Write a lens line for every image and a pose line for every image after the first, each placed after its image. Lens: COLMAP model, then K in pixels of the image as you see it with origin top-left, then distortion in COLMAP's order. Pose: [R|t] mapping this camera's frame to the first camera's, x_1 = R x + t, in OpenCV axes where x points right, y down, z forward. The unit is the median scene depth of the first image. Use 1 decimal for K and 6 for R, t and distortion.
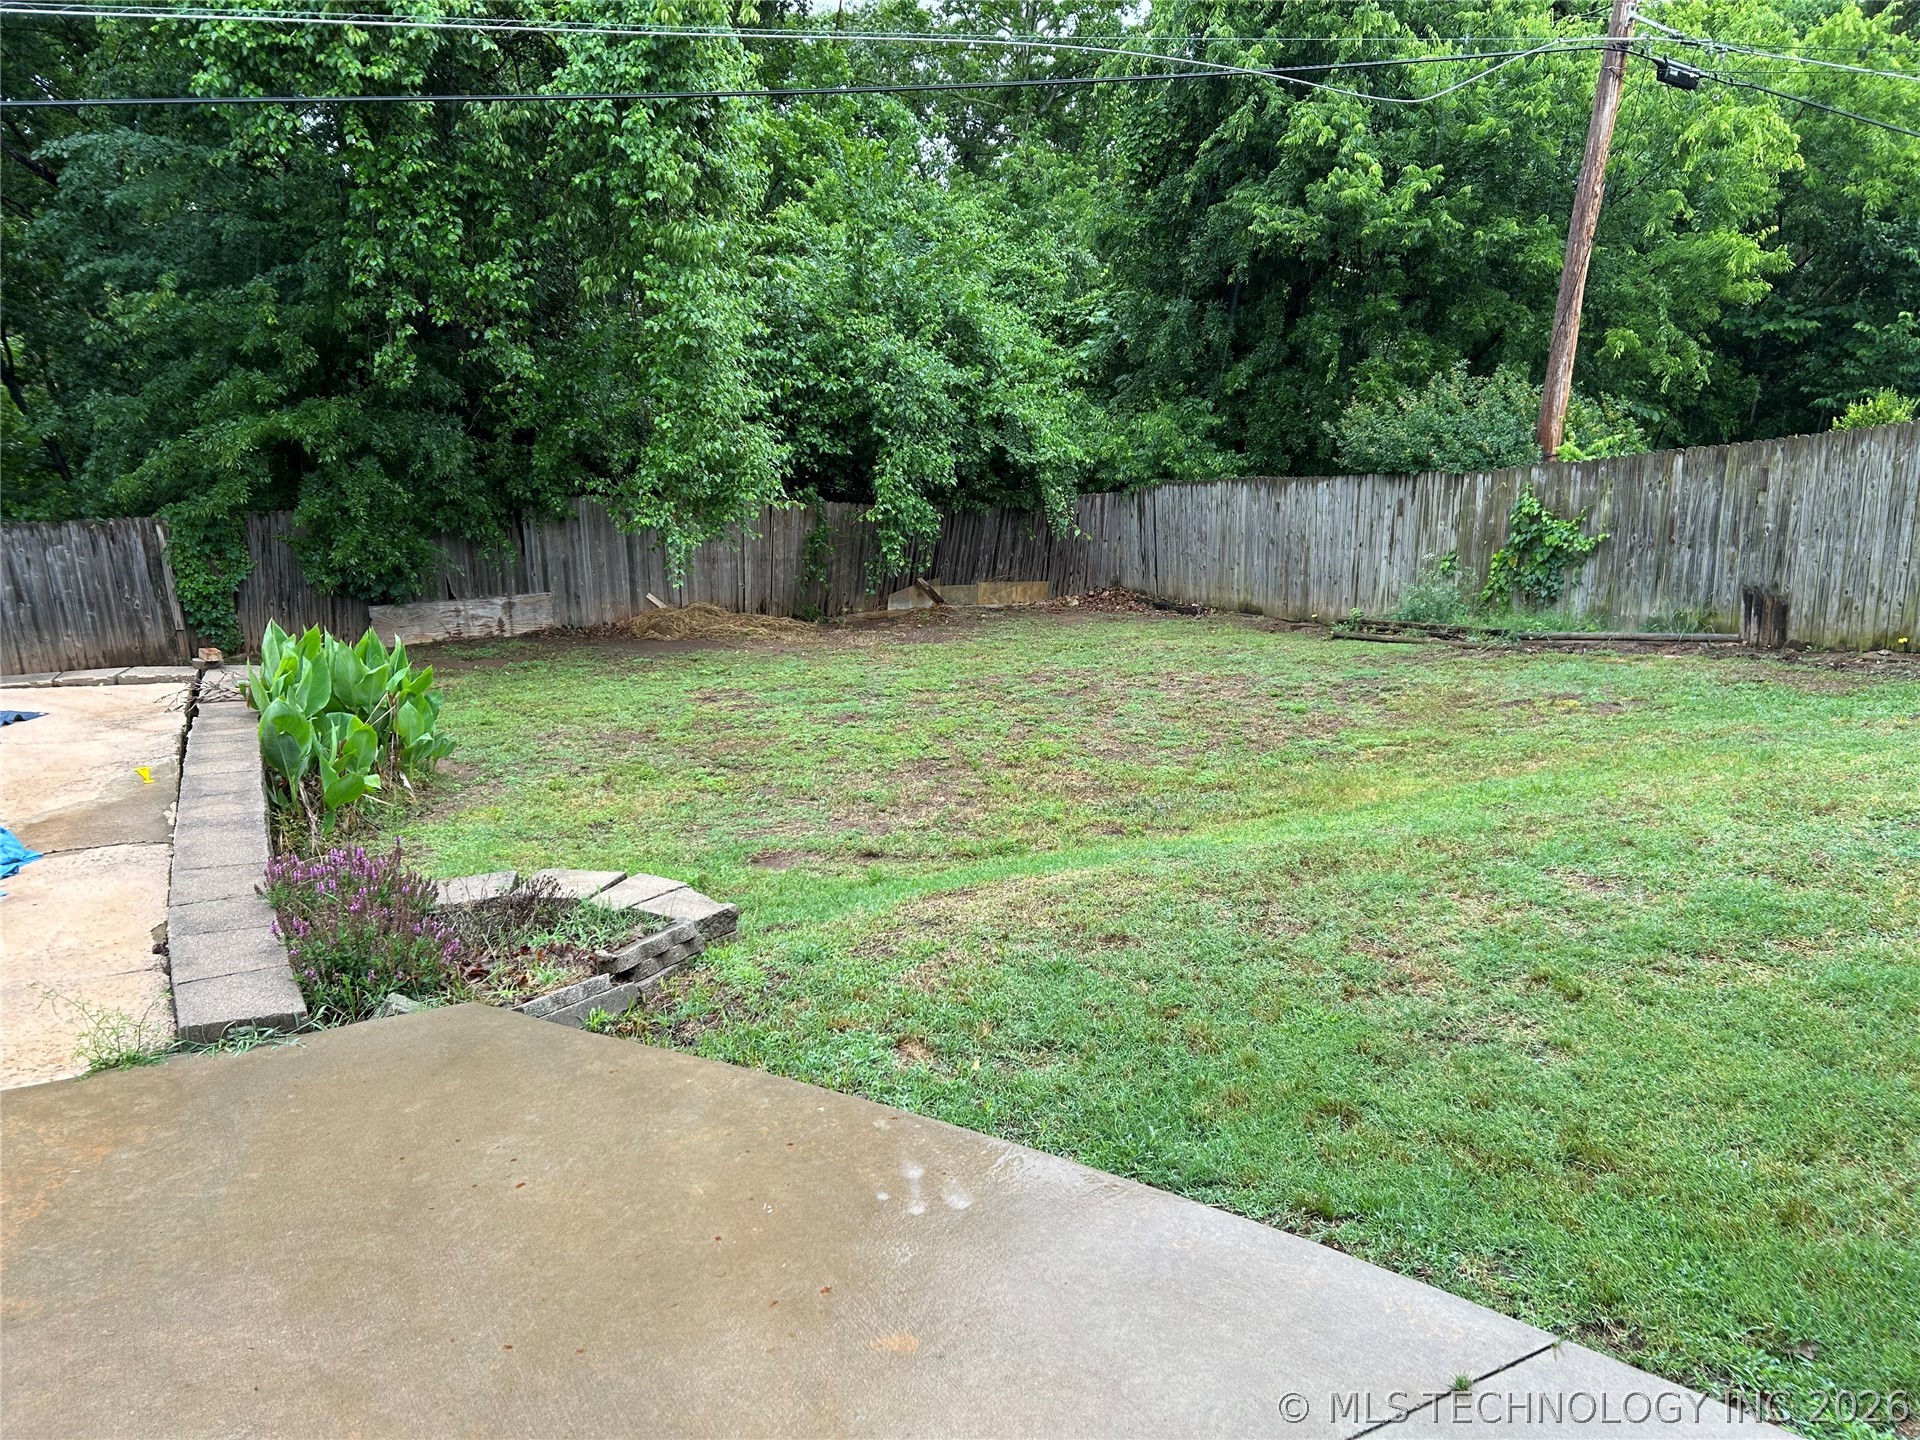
lens RADIAL K [[1421.8, 0, 960.0], [0, 1421.8, 720.0], [0, 0, 1]] dist [0.120216, -0.142780]
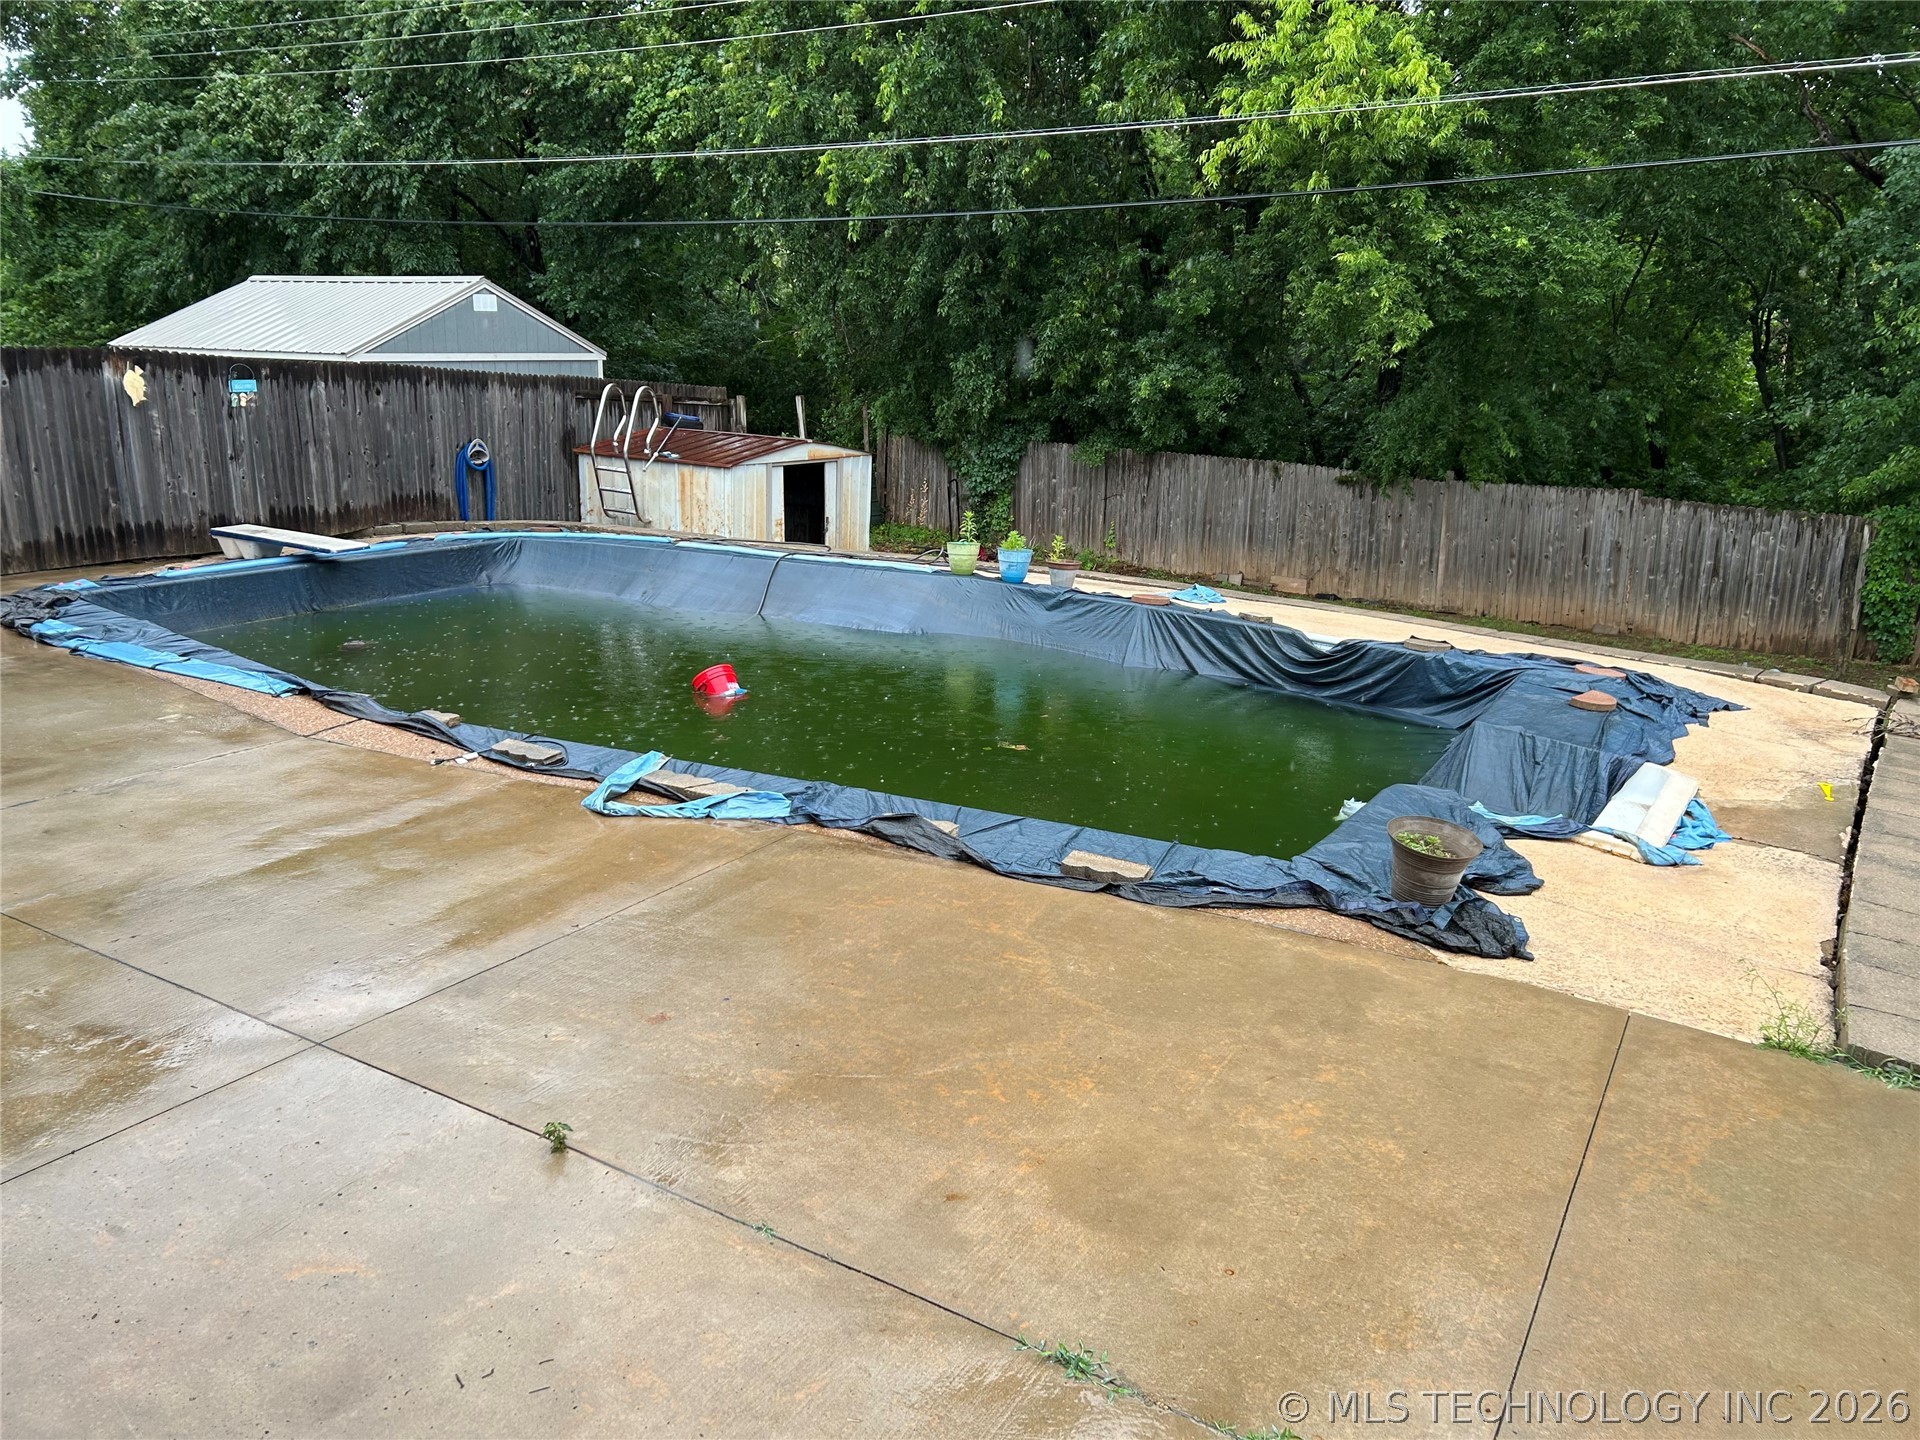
lens RADIAL K [[1421.8, 0, 960.0], [0, 1421.8, 720.0], [0, 0, 1]] dist [0.120216, -0.142780]
pose [[0.500652, 0.257479, -0.826470, 0.004558], [-0.240192, 0.958571, 0.153133, -0.021746], [0.831658, 0.121845, 0.541755, -0.123564]]
